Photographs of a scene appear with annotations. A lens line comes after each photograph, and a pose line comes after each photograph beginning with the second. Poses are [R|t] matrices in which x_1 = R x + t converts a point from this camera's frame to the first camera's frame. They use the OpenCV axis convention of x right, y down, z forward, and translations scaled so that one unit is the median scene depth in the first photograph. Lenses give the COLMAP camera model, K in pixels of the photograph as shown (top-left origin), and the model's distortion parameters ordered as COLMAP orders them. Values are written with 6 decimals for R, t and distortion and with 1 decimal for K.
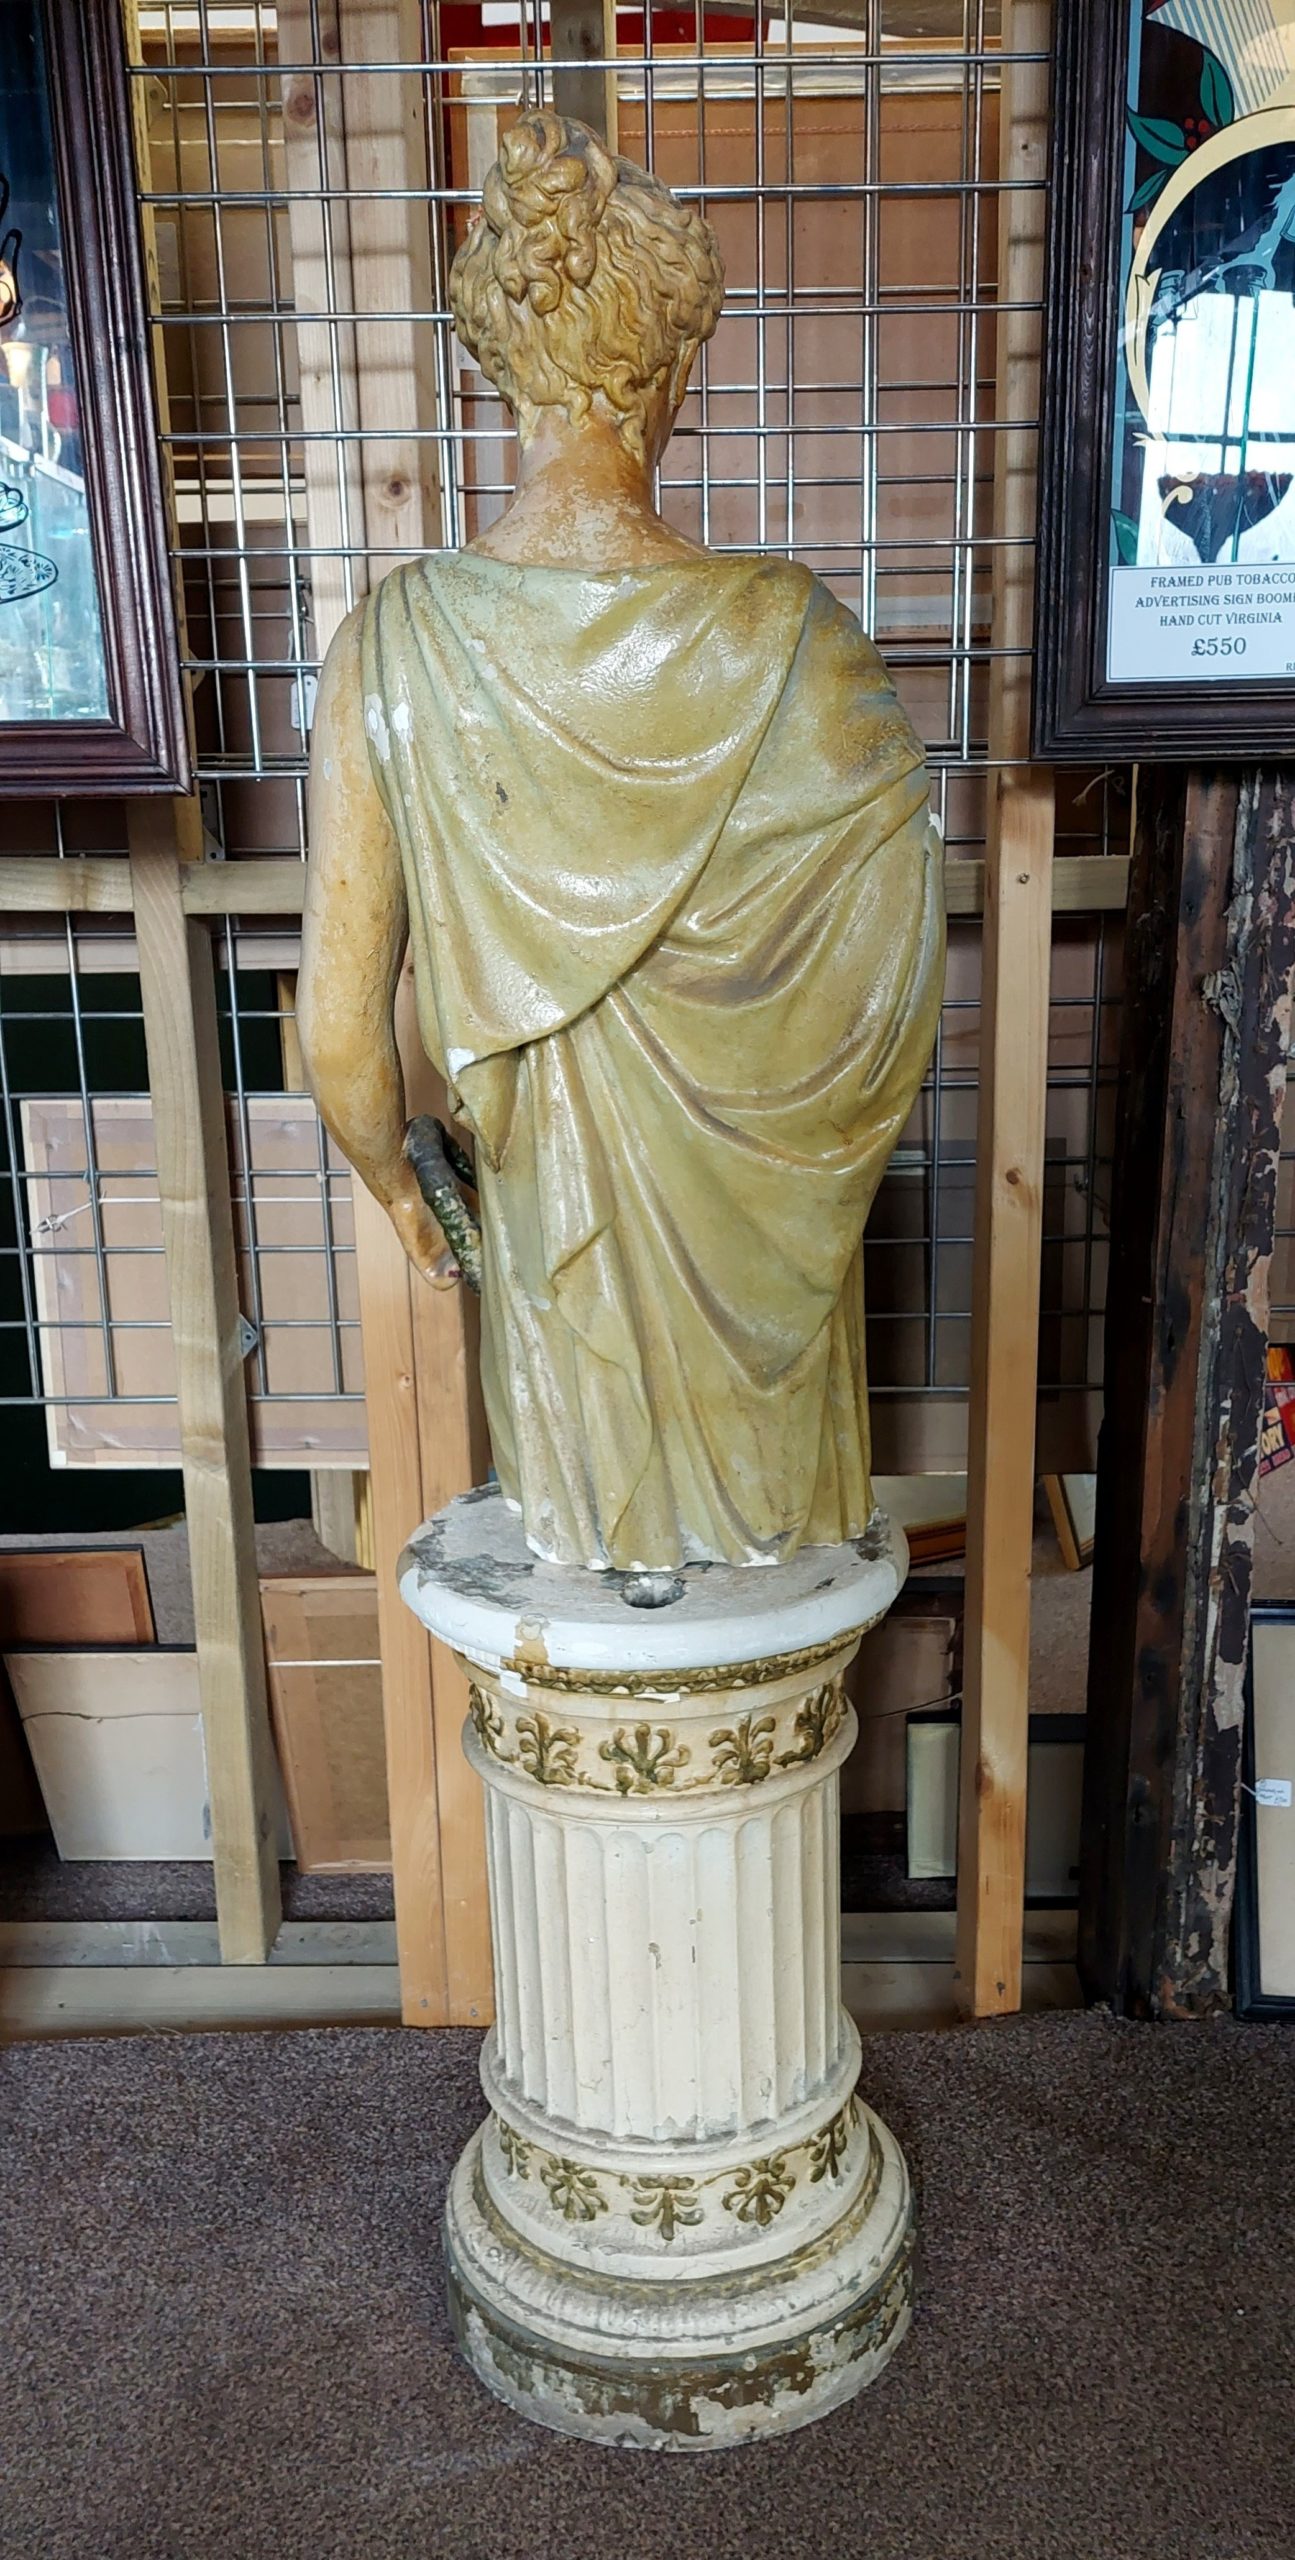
lens RADIAL K [[2034.5, 0, 686.6], [0, 2034.5, 1462.9], [0, 0, 1]] dist [0.068386, -0.061435]
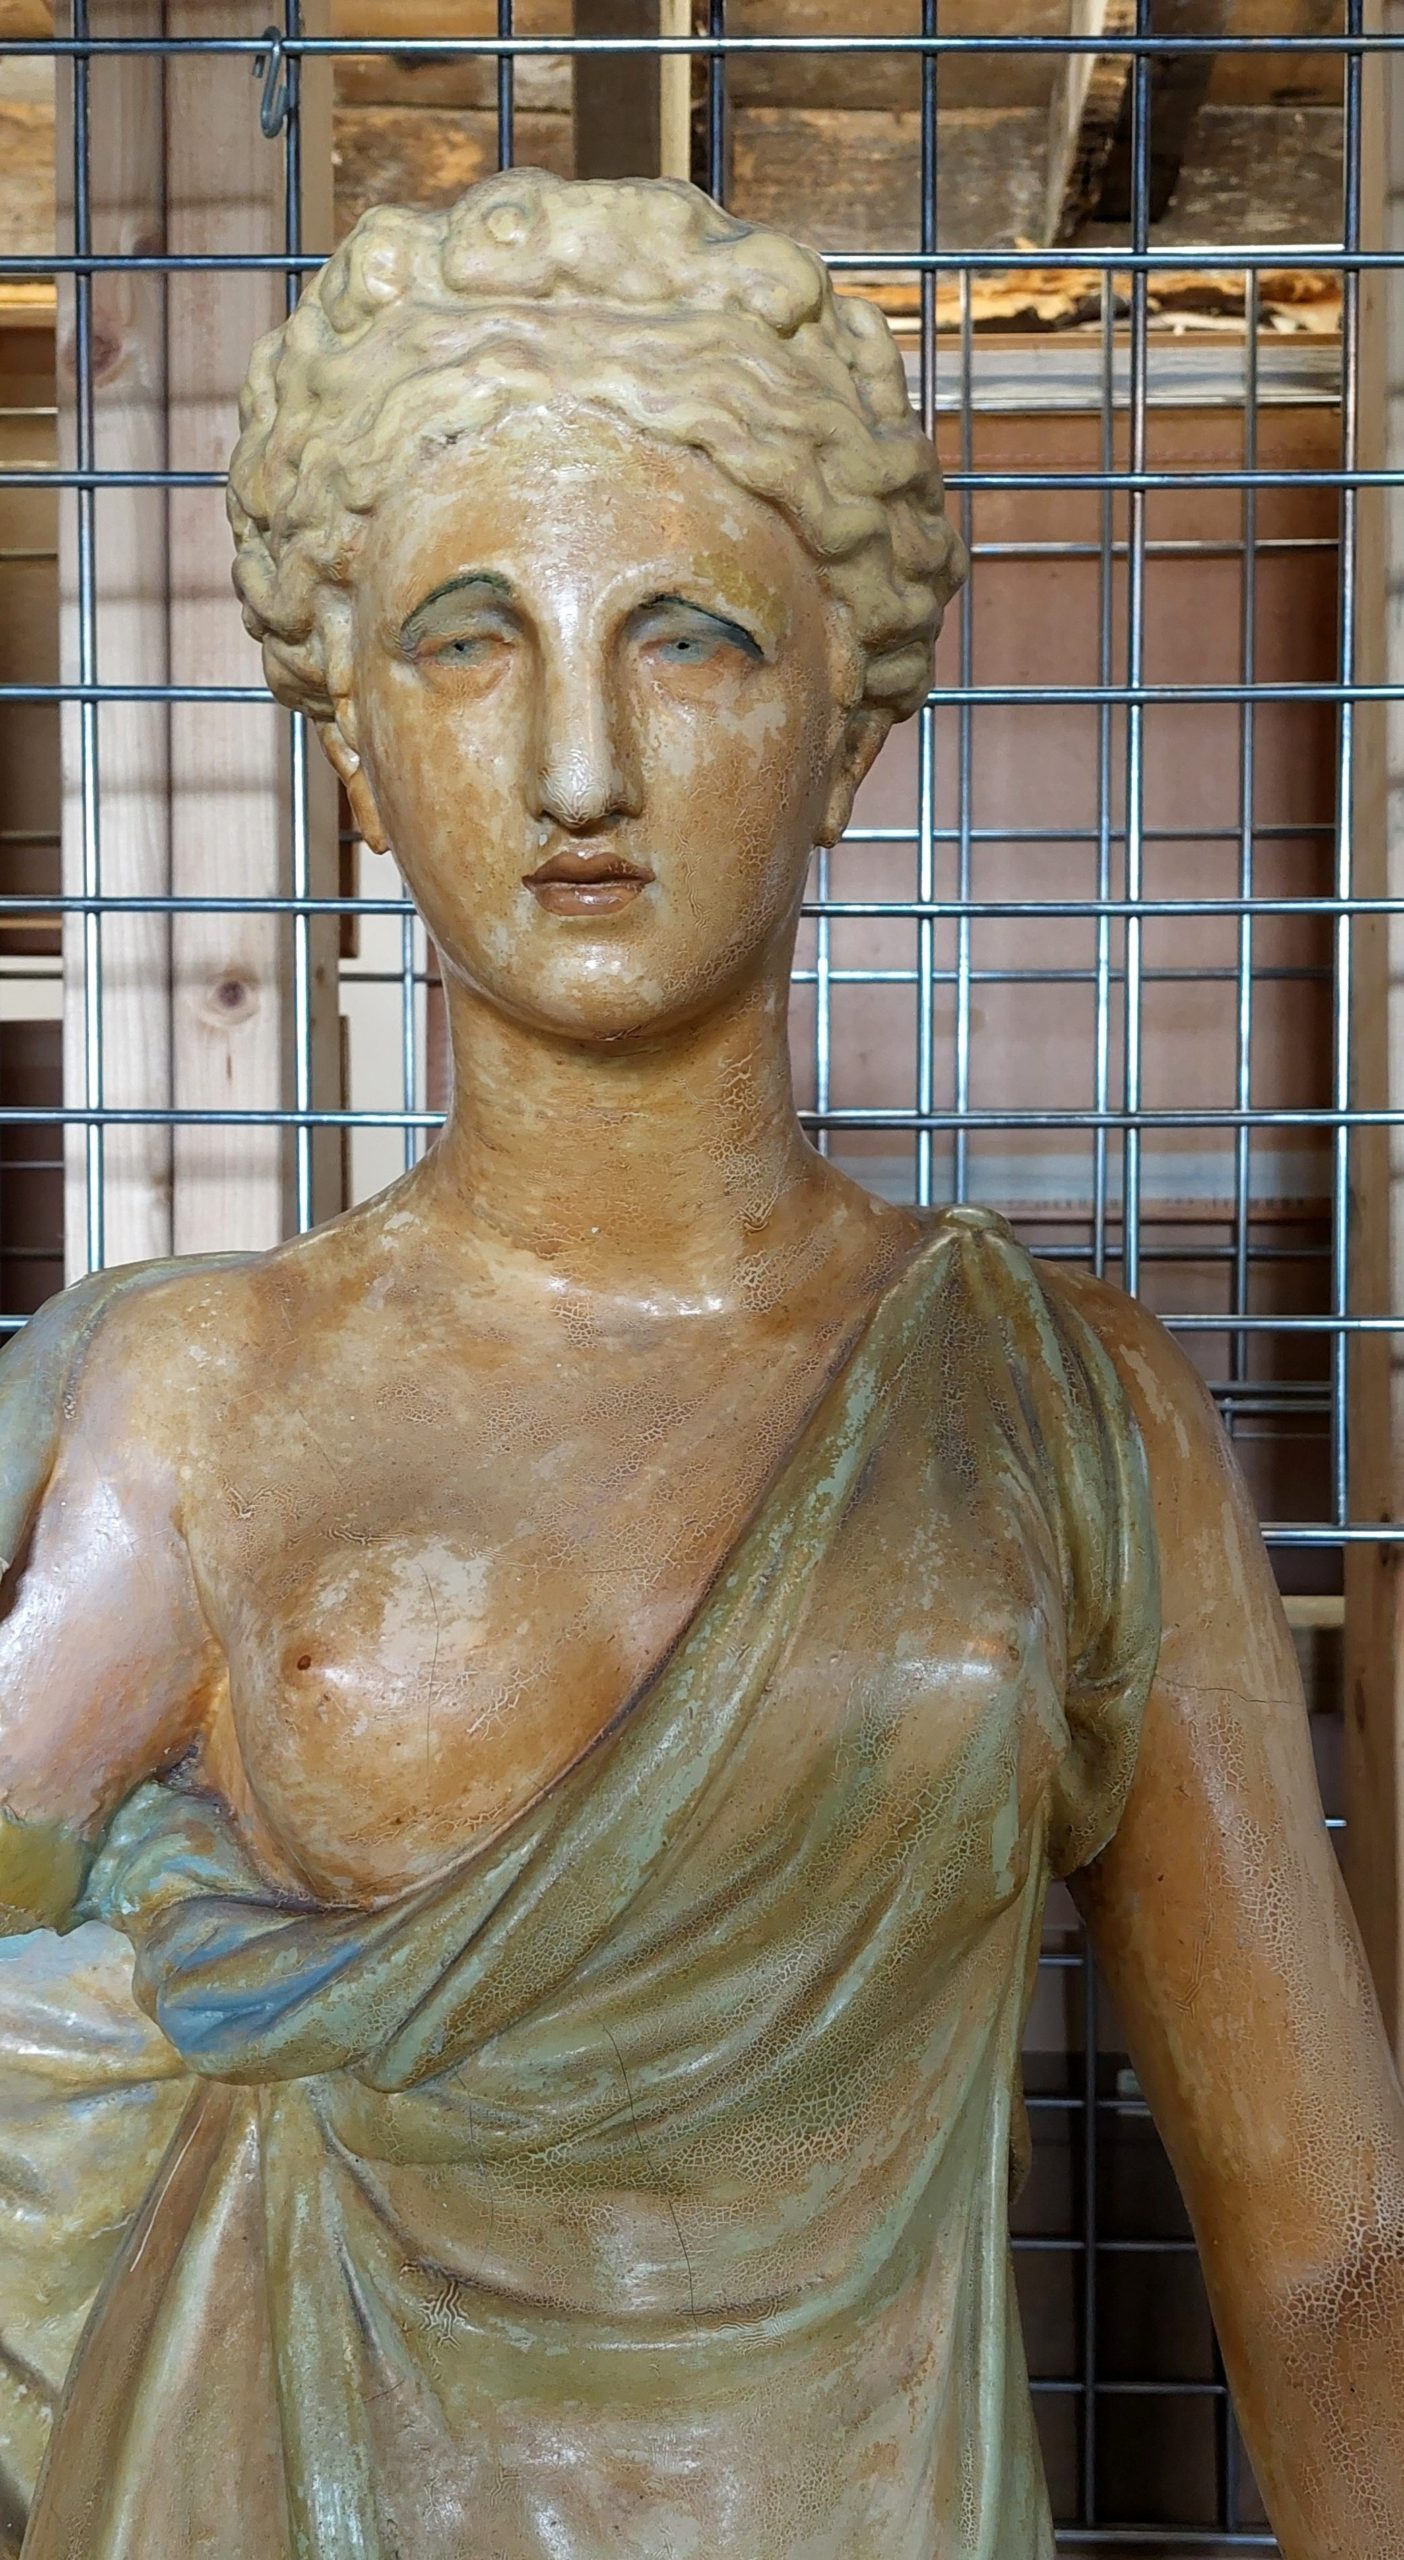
lens RADIAL K [[2230.2, 0, 783.2], [0, 2230.2, 1354.9], [0, 0, 1]] dist [0.105197, -0.047443]
pose [[0.999730, 0.017527, -0.015258, 0.011777], [-0.020797, 0.967758, -0.251020, -0.254140], [0.010366, 0.251270, 0.967862, 0.491131]]
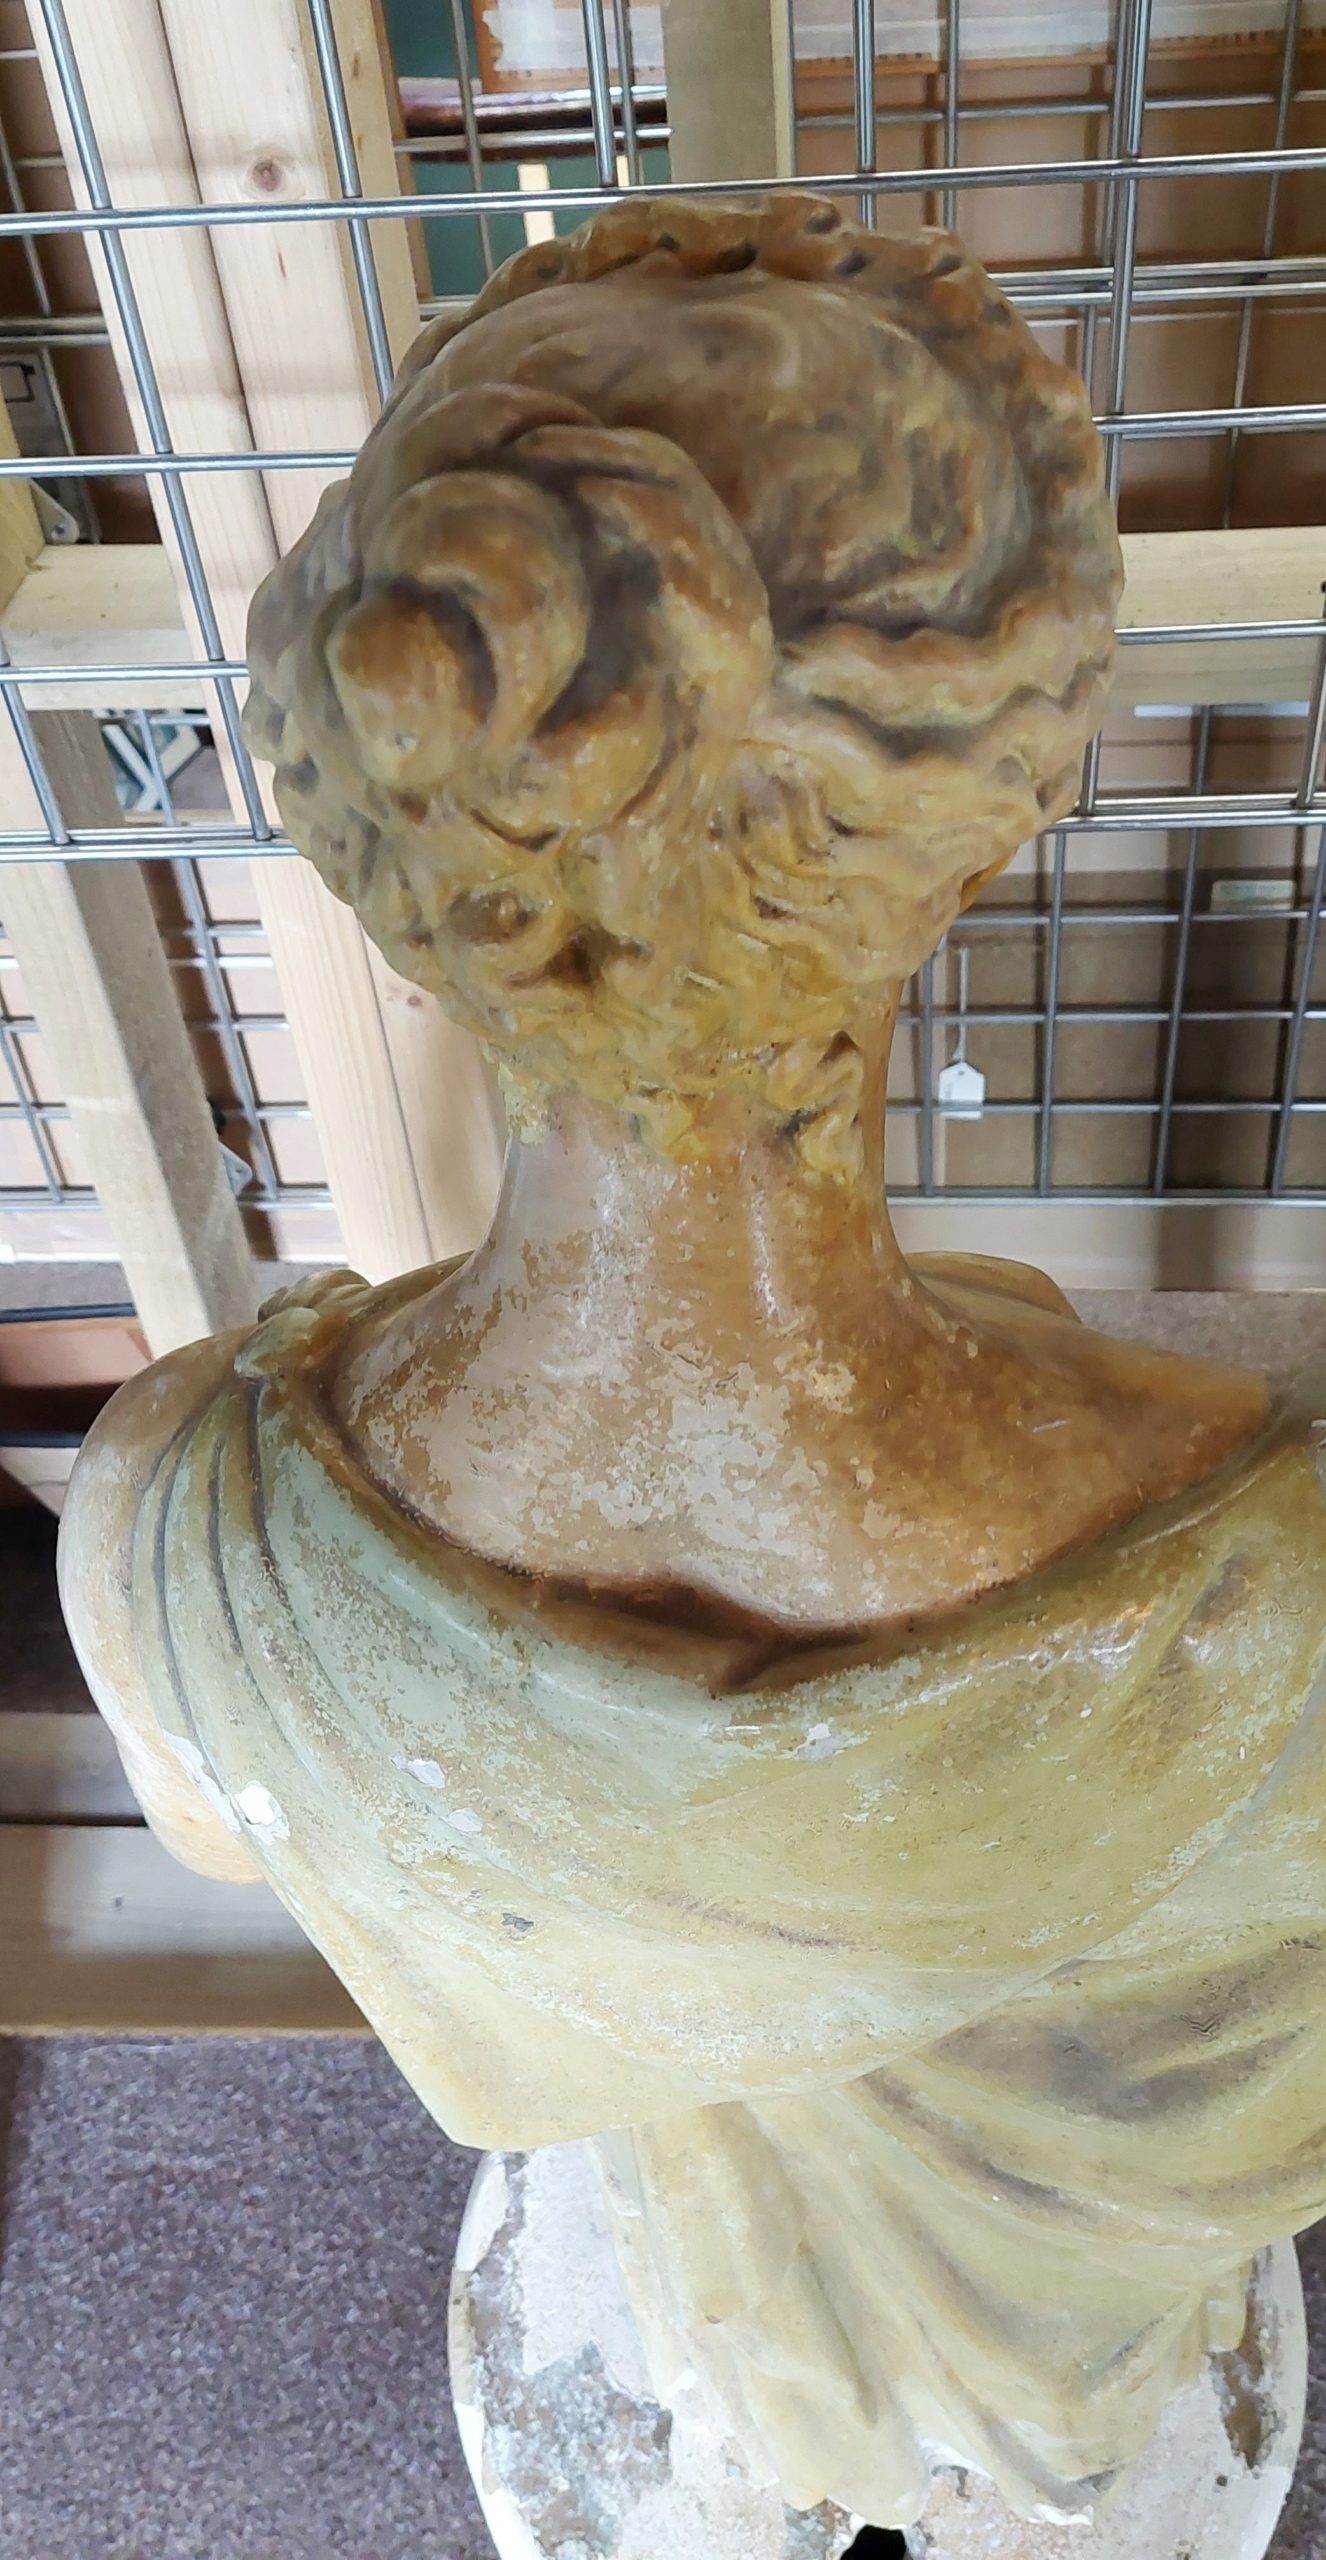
lens RADIAL K [[2135.9, 0, 708.0], [0, 2135.9, 1071.6], [0, 0, 1]] dist [0.040103, -0.050788]
pose [[0.997341, -0.002177, -0.072843, -0.016129], [0.033711, 0.899965, 0.434657, -0.523871], [0.064610, -0.435957, 0.897645, 0.543554]]
